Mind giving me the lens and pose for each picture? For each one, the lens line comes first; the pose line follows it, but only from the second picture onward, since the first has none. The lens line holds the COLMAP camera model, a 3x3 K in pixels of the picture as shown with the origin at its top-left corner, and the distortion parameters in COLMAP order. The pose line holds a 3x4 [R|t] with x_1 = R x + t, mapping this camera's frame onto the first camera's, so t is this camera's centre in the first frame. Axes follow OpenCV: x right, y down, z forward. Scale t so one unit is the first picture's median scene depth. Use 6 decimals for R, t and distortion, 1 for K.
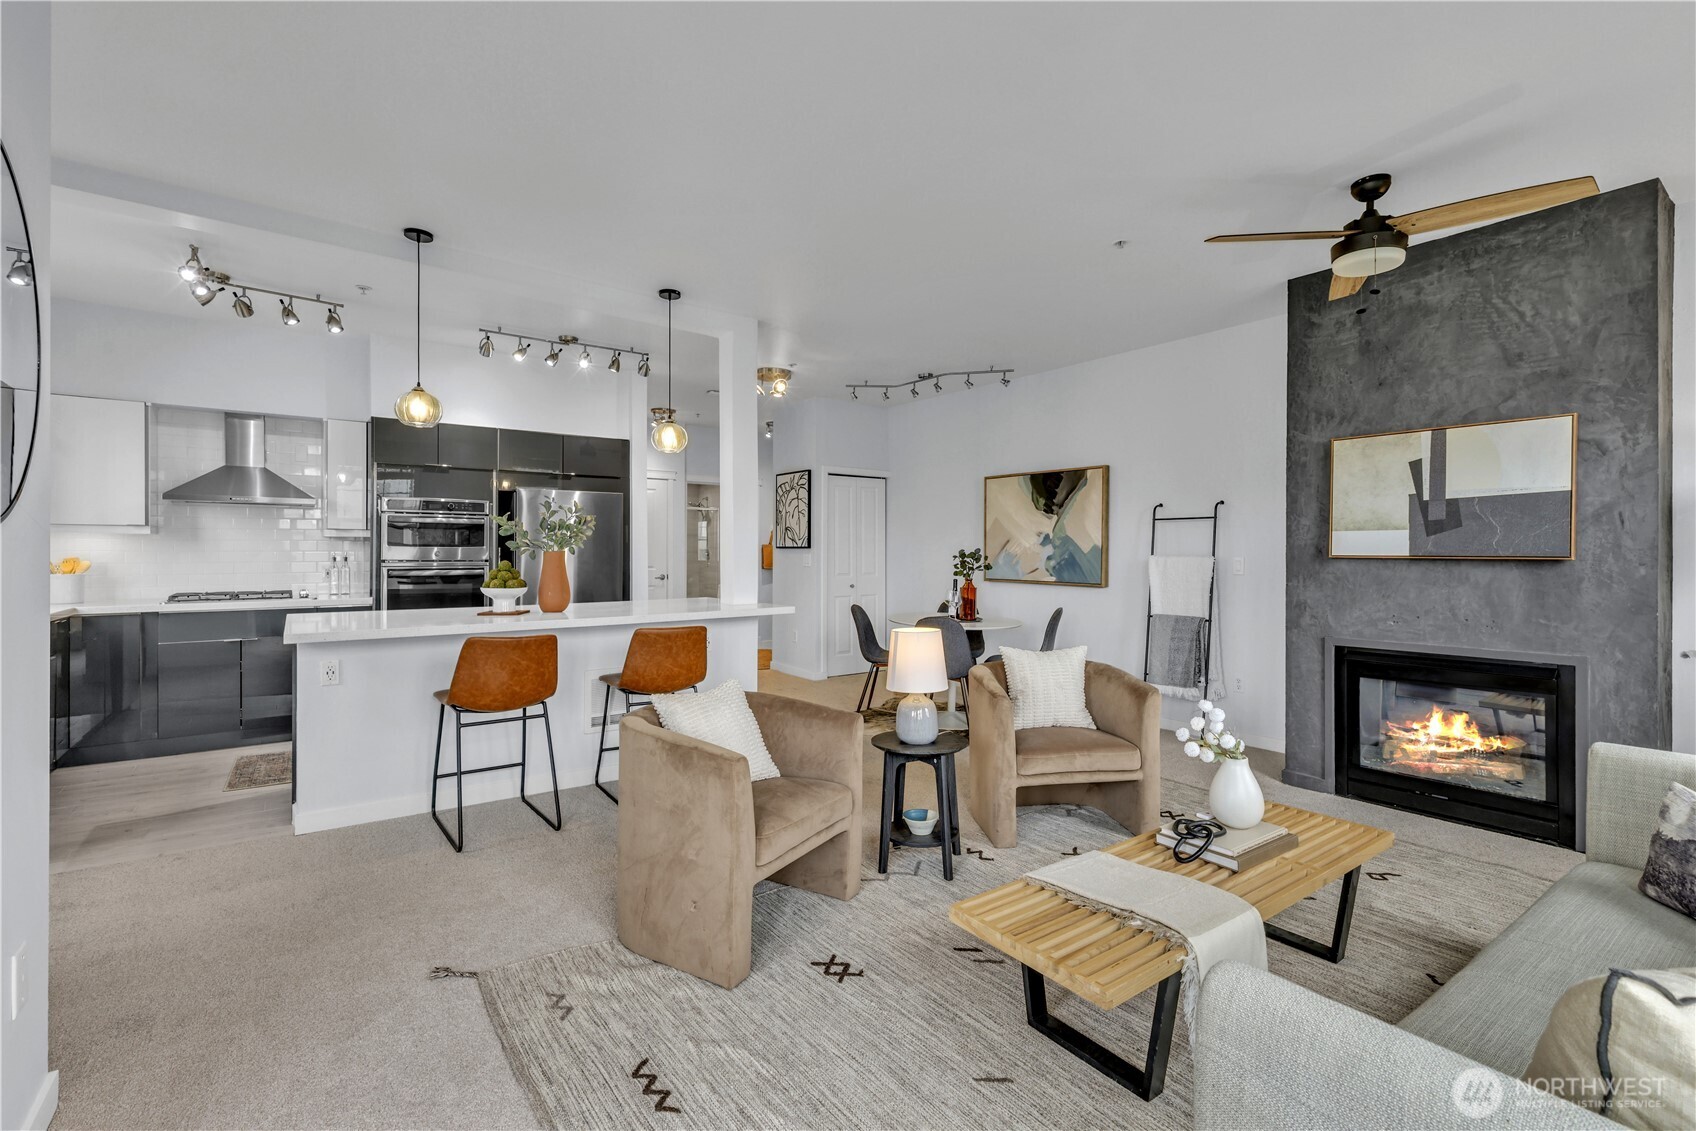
lens RADIAL K [[760.8, 0, 851.5], [0, 760.8, 560.8], [0, 0, 1]] dist [0.007602, 0.000501]
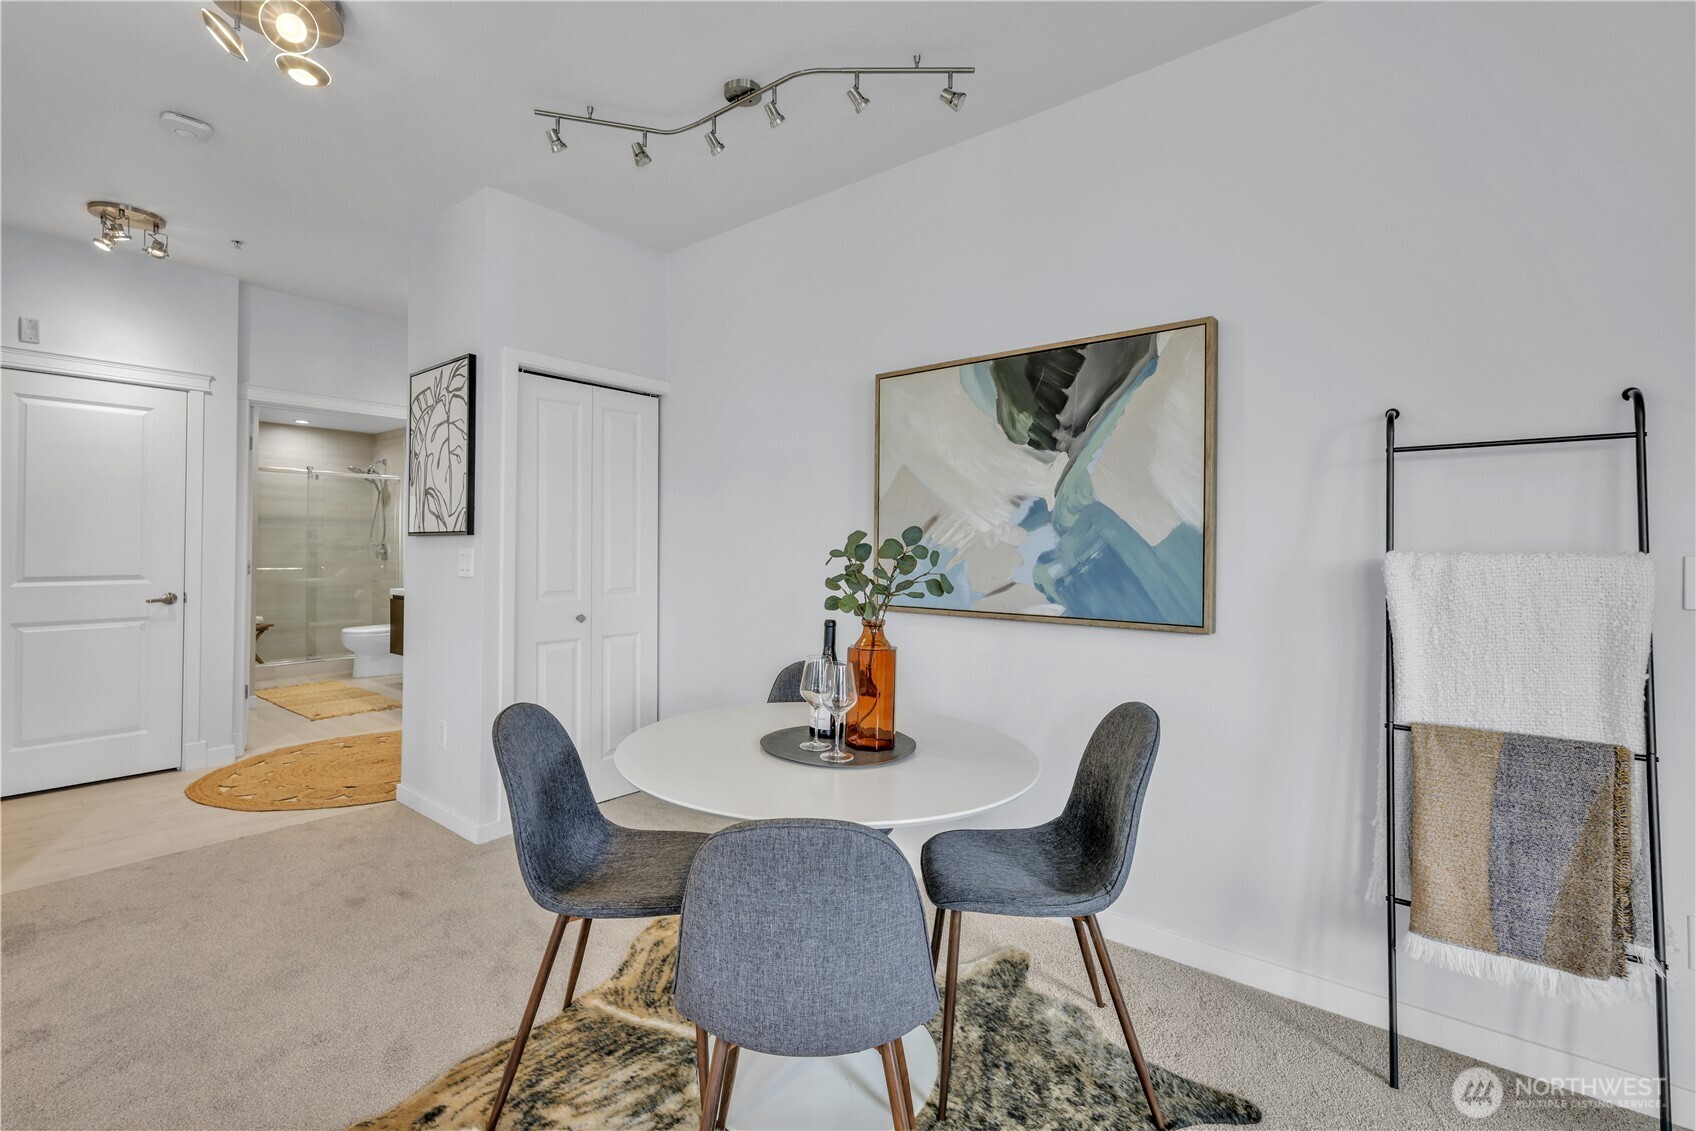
lens RADIAL K [[746.6, 0, 857.9], [0, 746.6, 539.8], [0, 0, 1]] dist [0.003839, 0.000037]
pose [[0.967730, 0.006735, 0.251900, 0.064035], [0.000207, 0.999621, -0.027522, -0.002521], [-0.251990, 0.026686, 0.967362, 0.668147]]
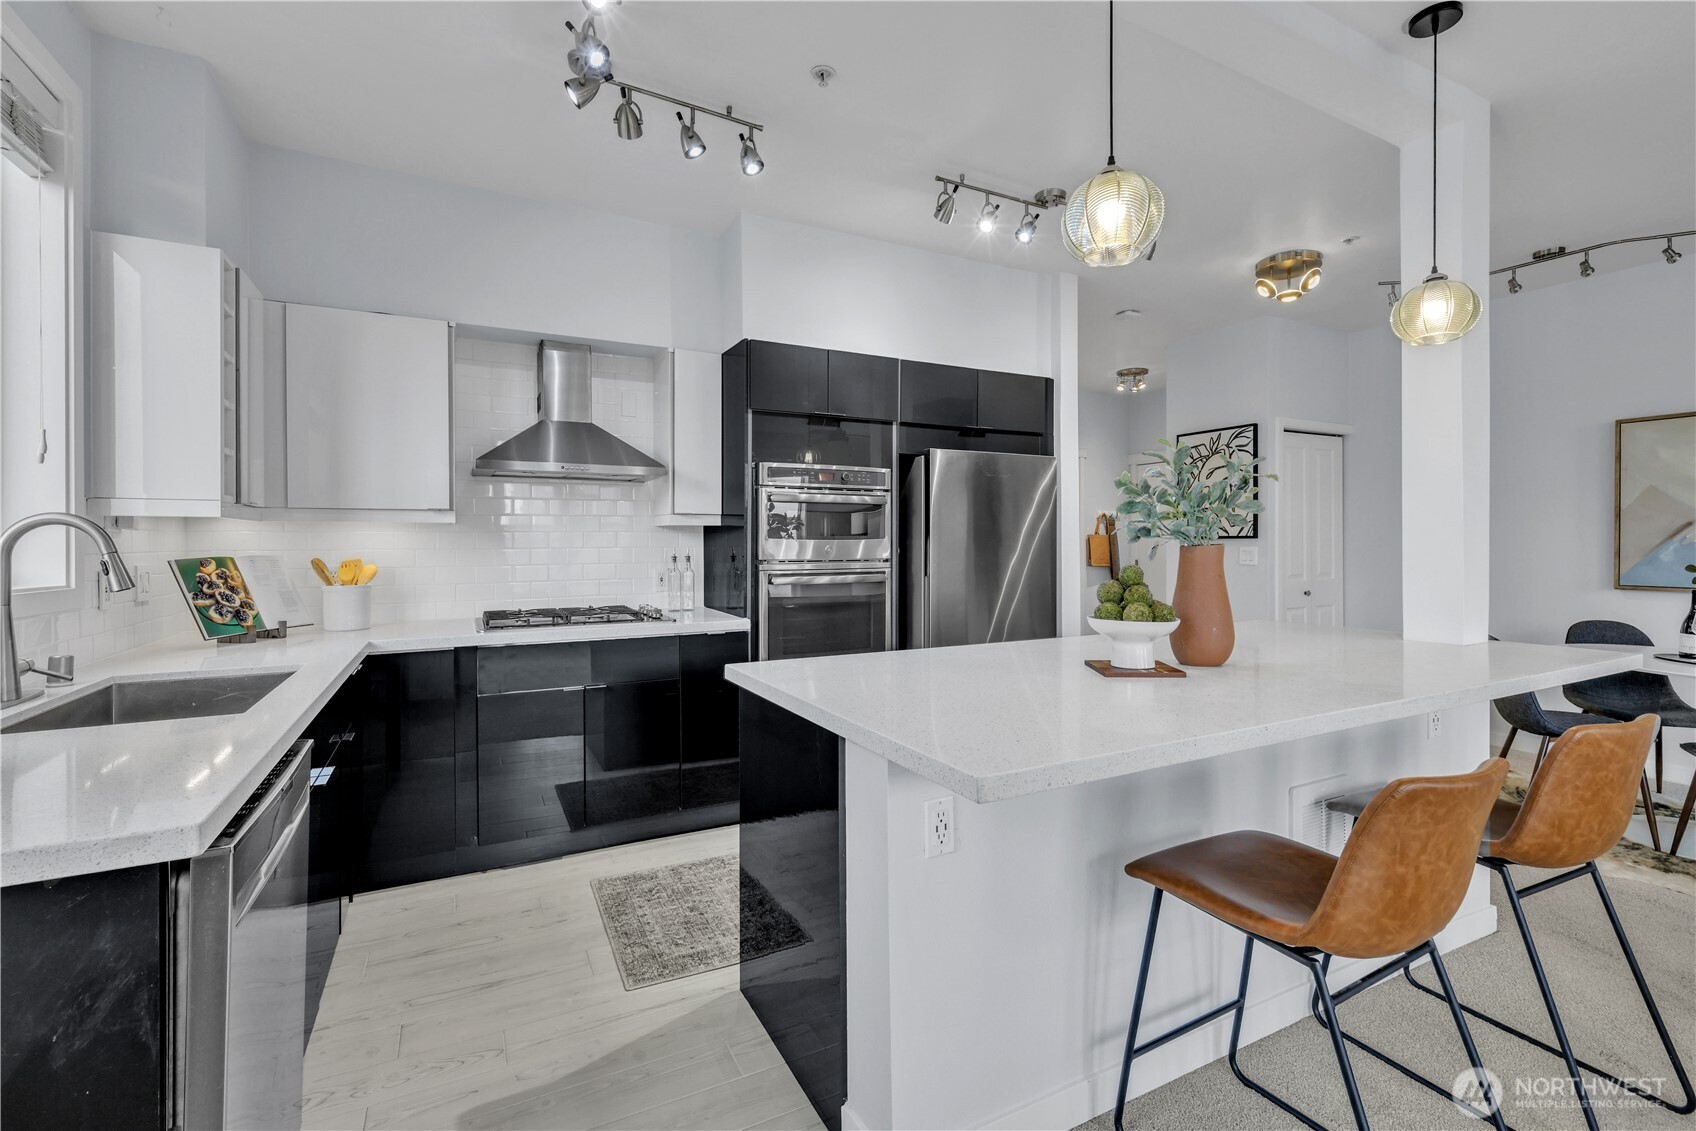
lens RADIAL K [[753.8, 0, 839.2], [0, 753.8, 555.4], [0, 0, 1]] dist [-0.000564, 0.000153]
pose [[0.987400, -0.004921, -0.158169, -0.399037], [0.005394, 0.999982, 0.002559, -0.005920], [0.158154, -0.003380, 0.987409, 0.338294]]
